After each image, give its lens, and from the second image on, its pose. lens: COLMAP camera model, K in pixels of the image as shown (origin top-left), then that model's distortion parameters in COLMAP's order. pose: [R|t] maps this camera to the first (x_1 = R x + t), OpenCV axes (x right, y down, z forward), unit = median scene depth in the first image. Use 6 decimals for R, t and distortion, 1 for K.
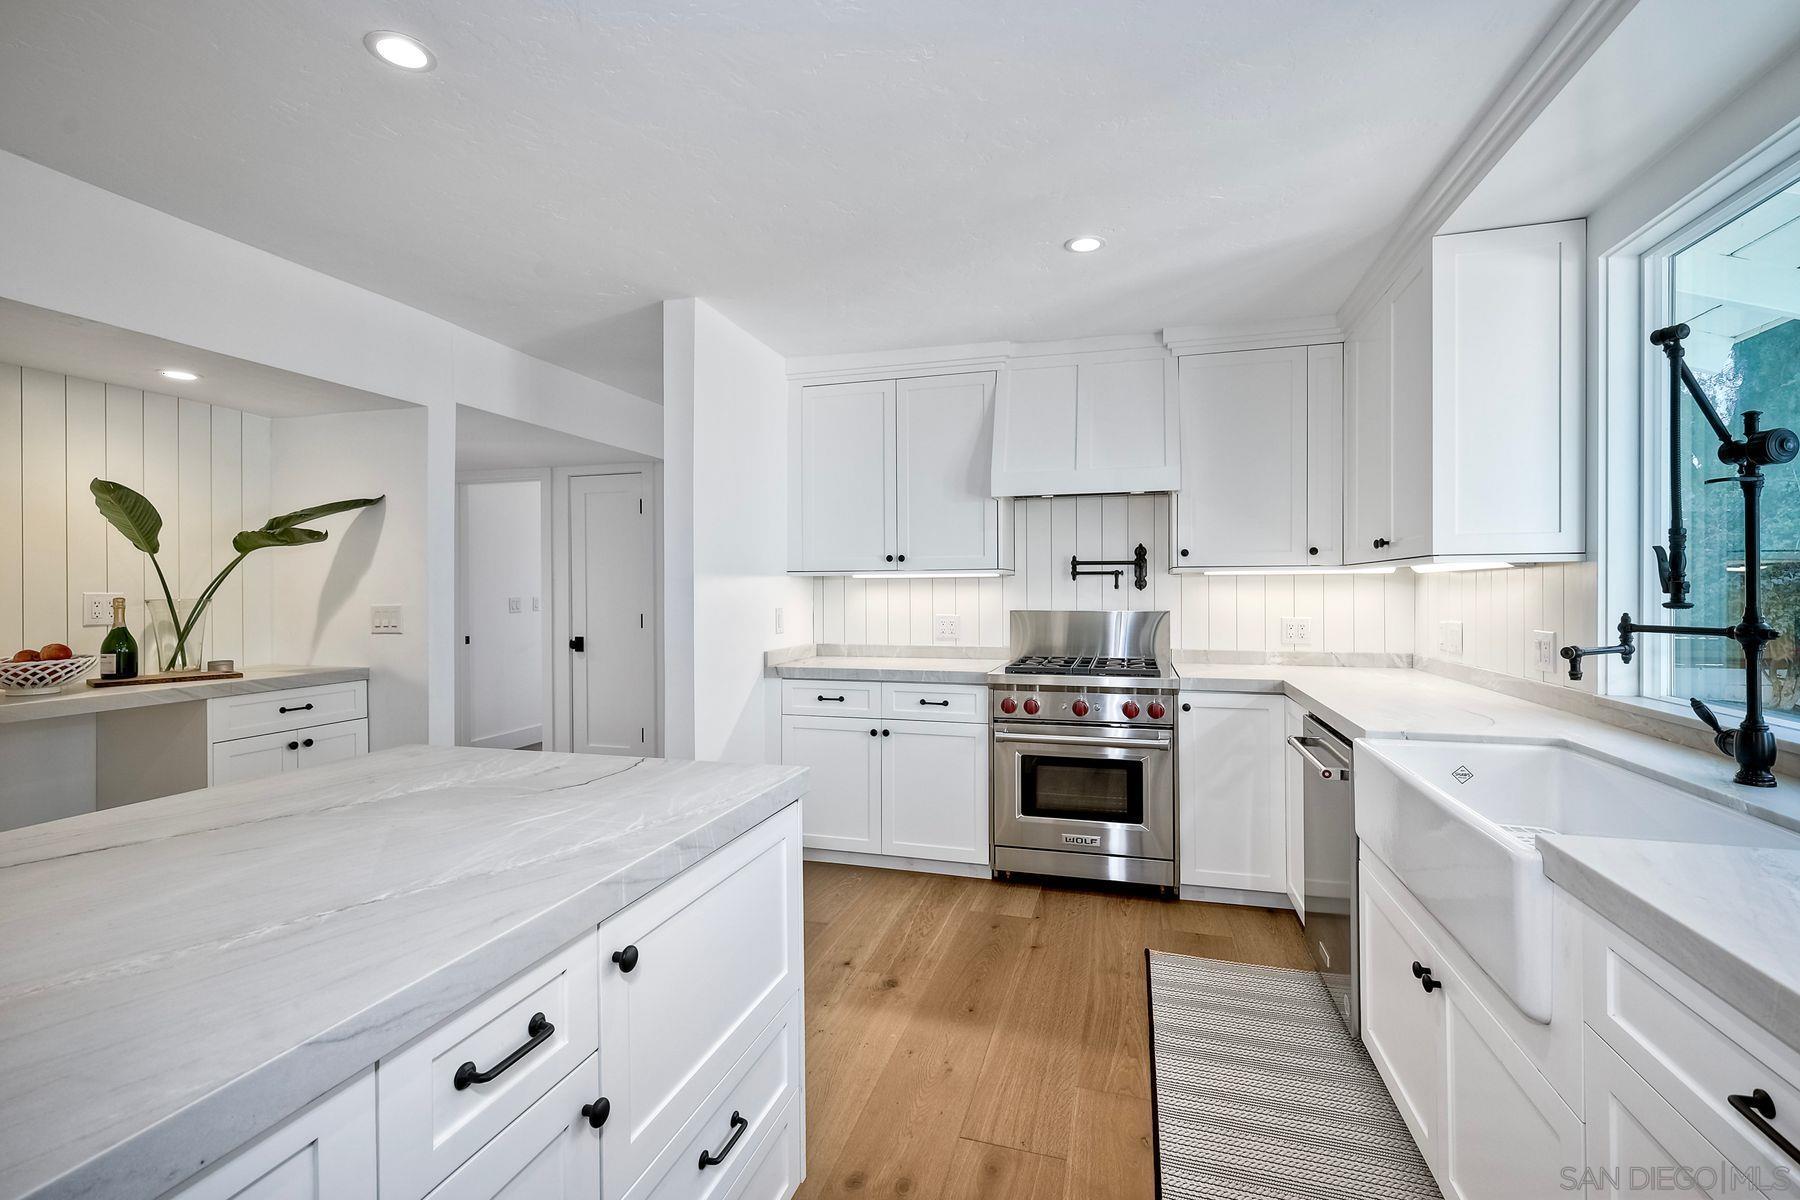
lens RADIAL K [[798.6, 0, 895.2], [0, 798.6, 594.9], [0, 0, 1]] dist [0.006431, -0.000018]
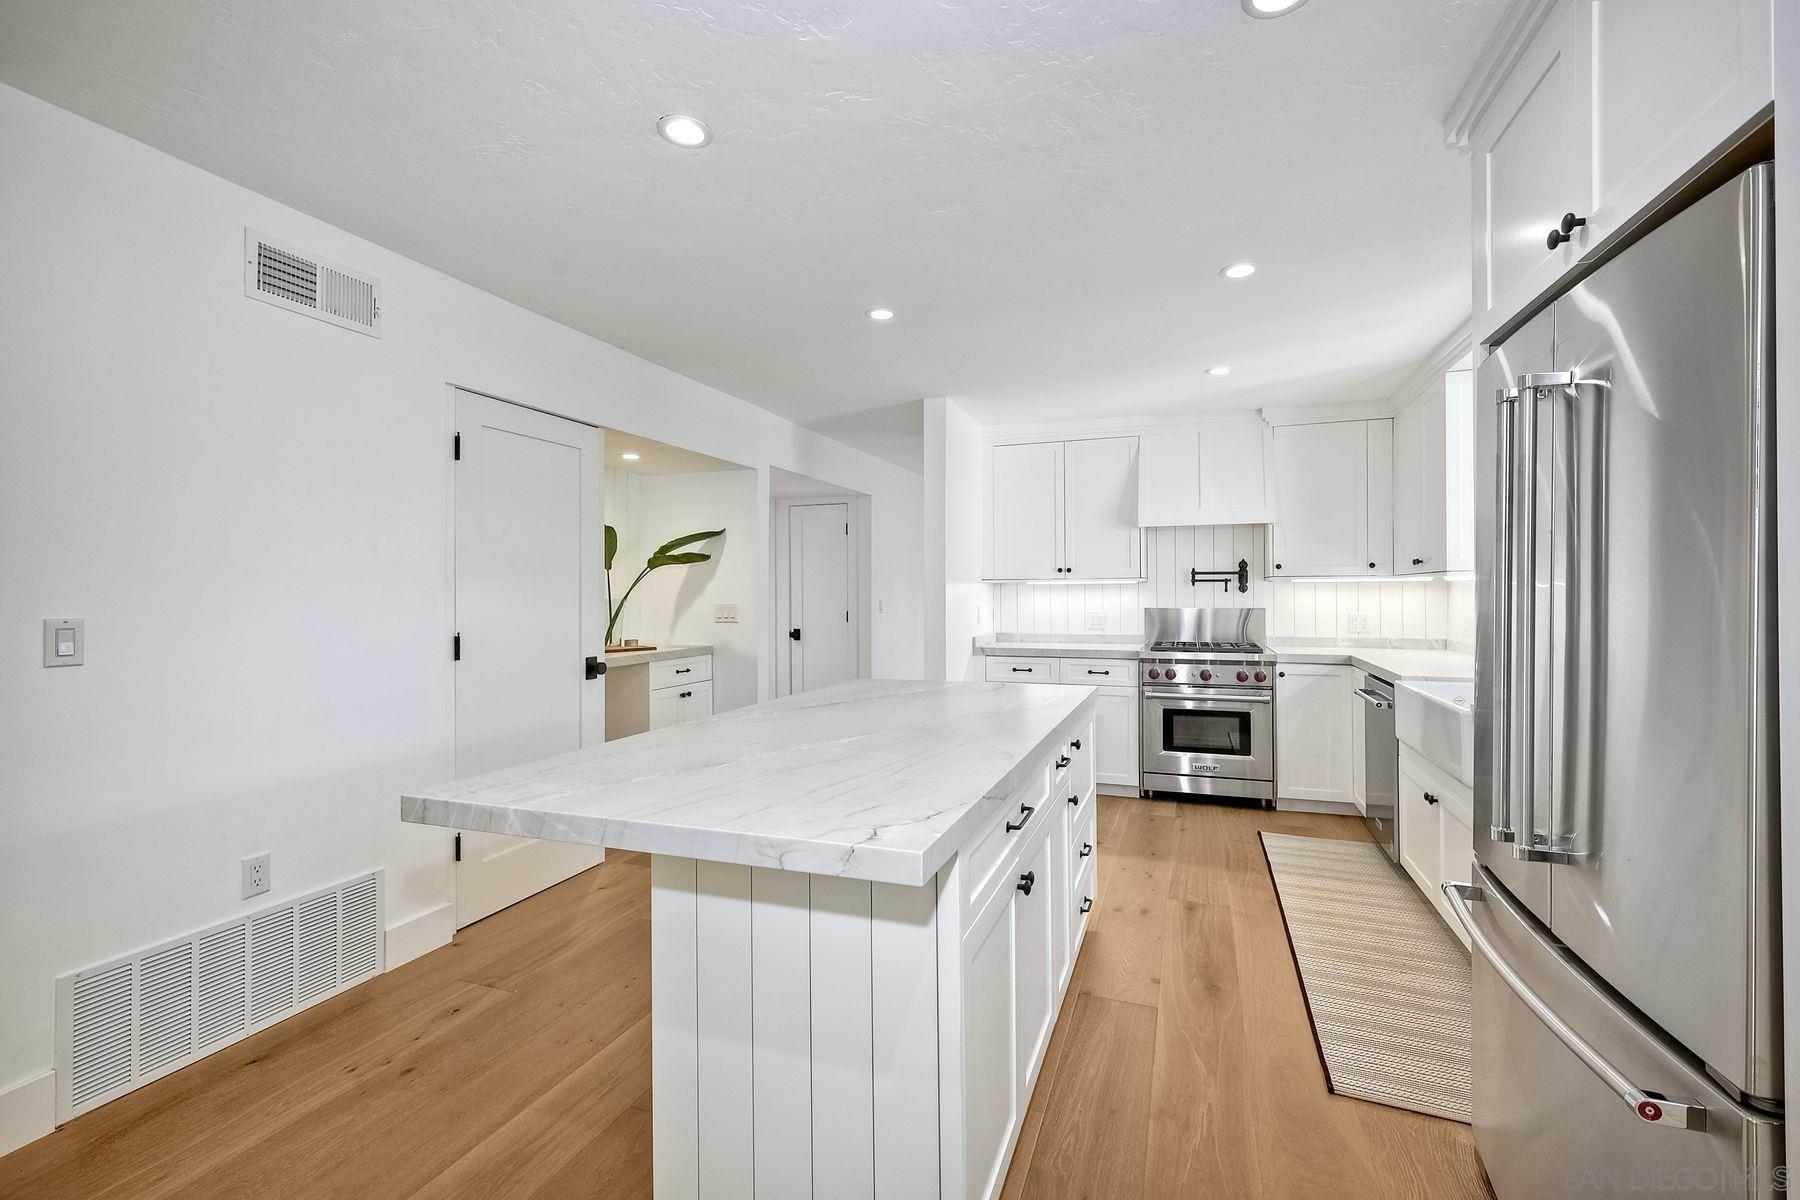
lens RADIAL K [[798.6, 0, 910.4], [0, 798.6, 593.2], [0, 0, 1]] dist [0.006431, -0.000018]
pose [[0.998850, -0.000097, -0.047951, -0.226392], [-0.000173, 0.999984, -0.005627, 0.002433], [0.047951, 0.005628, 0.998834, -0.454834]]
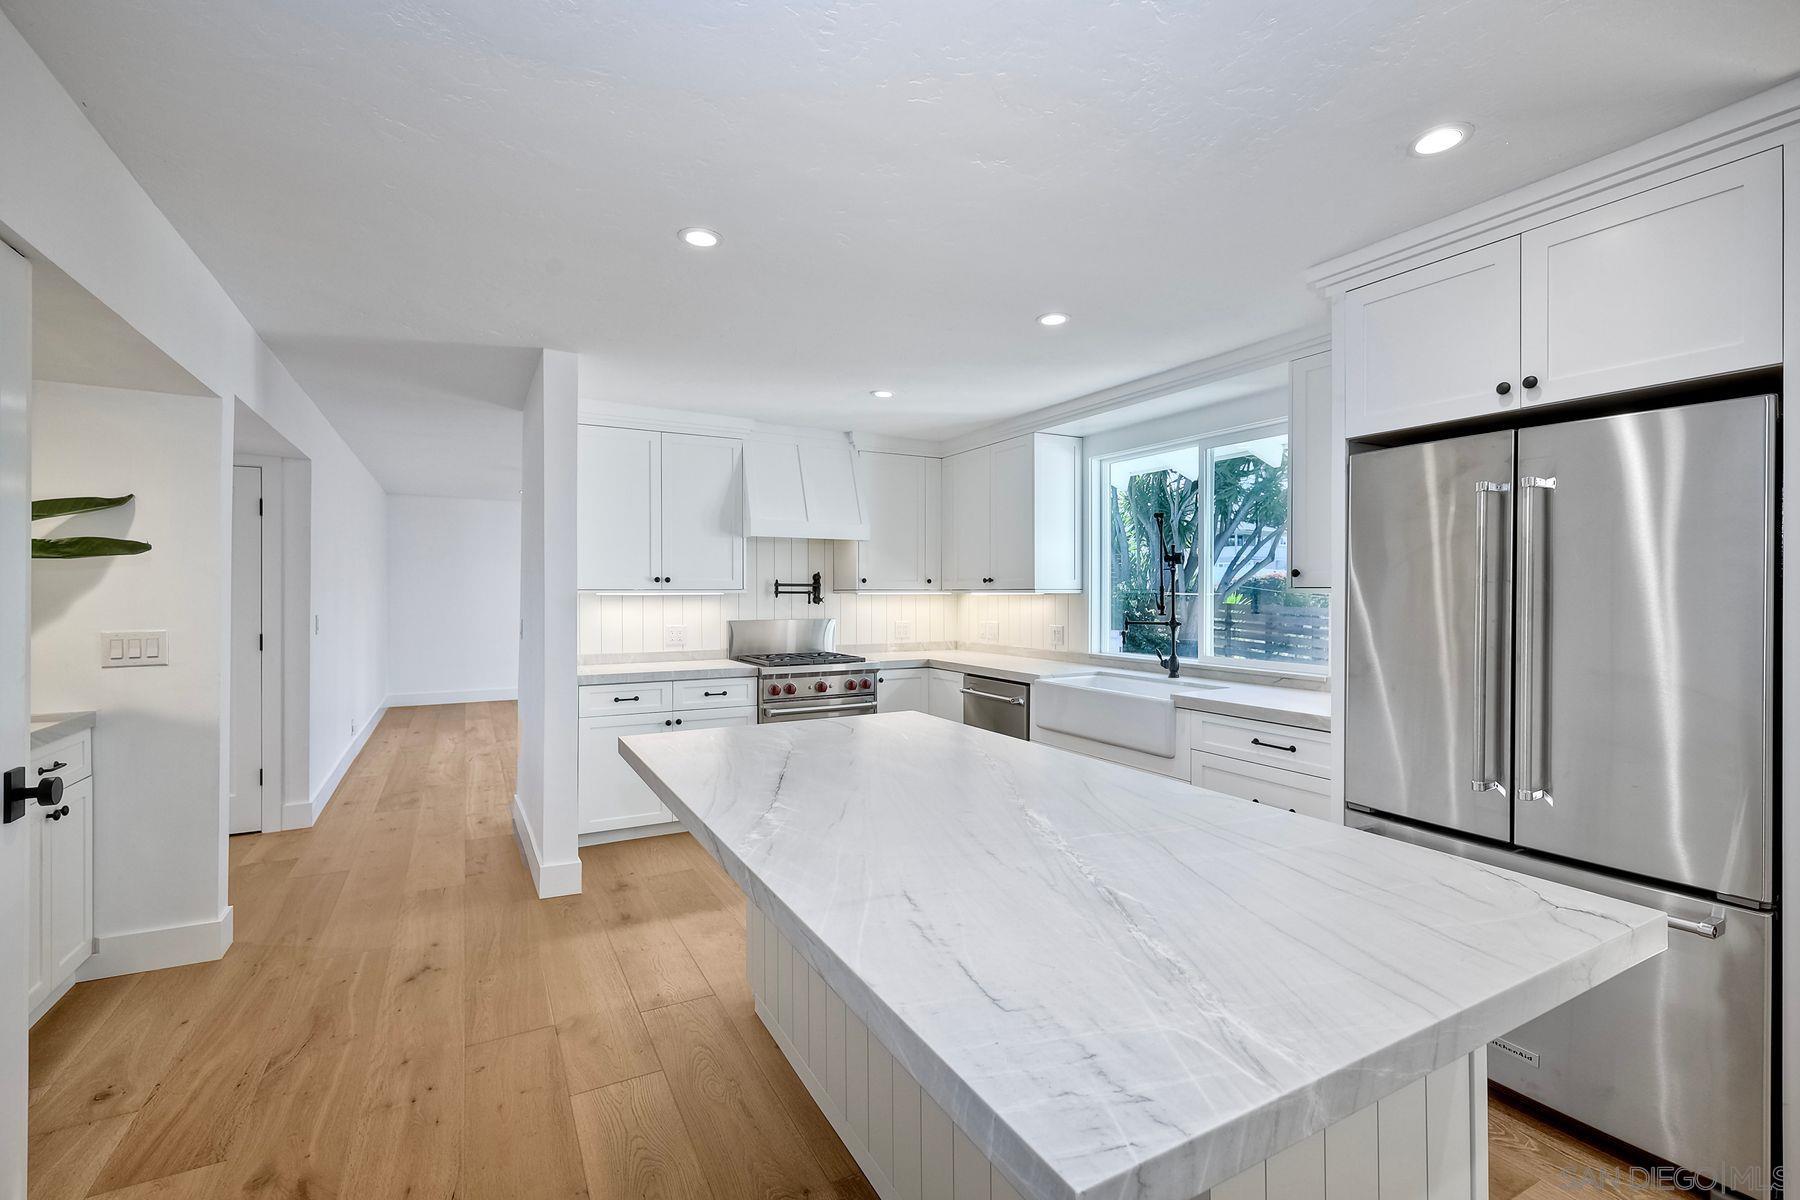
lens RADIAL K [[798.6, 0, 905.9], [0, 798.6, 594.6], [0, 0, 1]] dist [0.006431, -0.000018]
pose [[0.699264, 0.002166, 0.714861, -0.687142], [0.002304, 0.999983, -0.005283, -0.018159], [-0.714860, 0.005341, 0.699247, -0.124820]]
